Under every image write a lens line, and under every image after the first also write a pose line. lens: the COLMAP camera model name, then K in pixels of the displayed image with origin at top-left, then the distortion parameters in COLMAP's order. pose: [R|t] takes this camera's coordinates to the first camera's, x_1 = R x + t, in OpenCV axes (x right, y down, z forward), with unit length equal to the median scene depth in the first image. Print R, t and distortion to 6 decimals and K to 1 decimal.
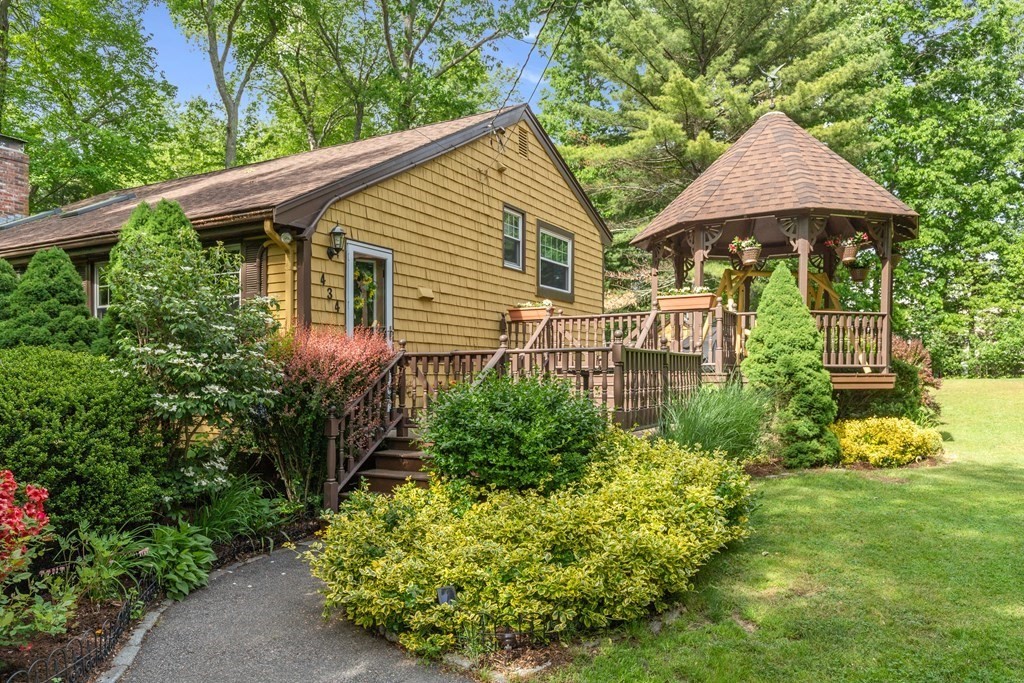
lens RADIAL K [[743.8, 0, 510.9], [0, 743.8, 370.9], [0, 0, 1]] dist [0.004231, 0.001669]
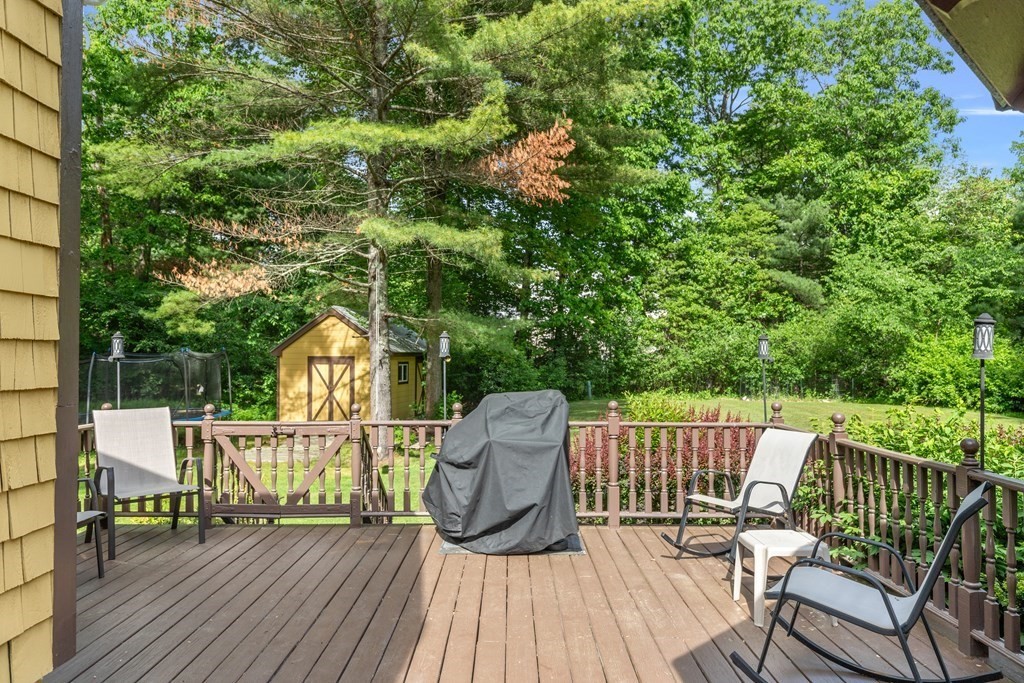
lens RADIAL K [[690.2, 0, 512.0], [0, 690.2, 341.5], [0, 0, 1]] dist [0.000515, 0.000538]
pose [[0.870995, 0.014582, 0.491075, 0.196942], [-0.009107, 0.999867, -0.013537, -0.121856], [-0.491207, 0.007319, 0.871012, 1.232852]]
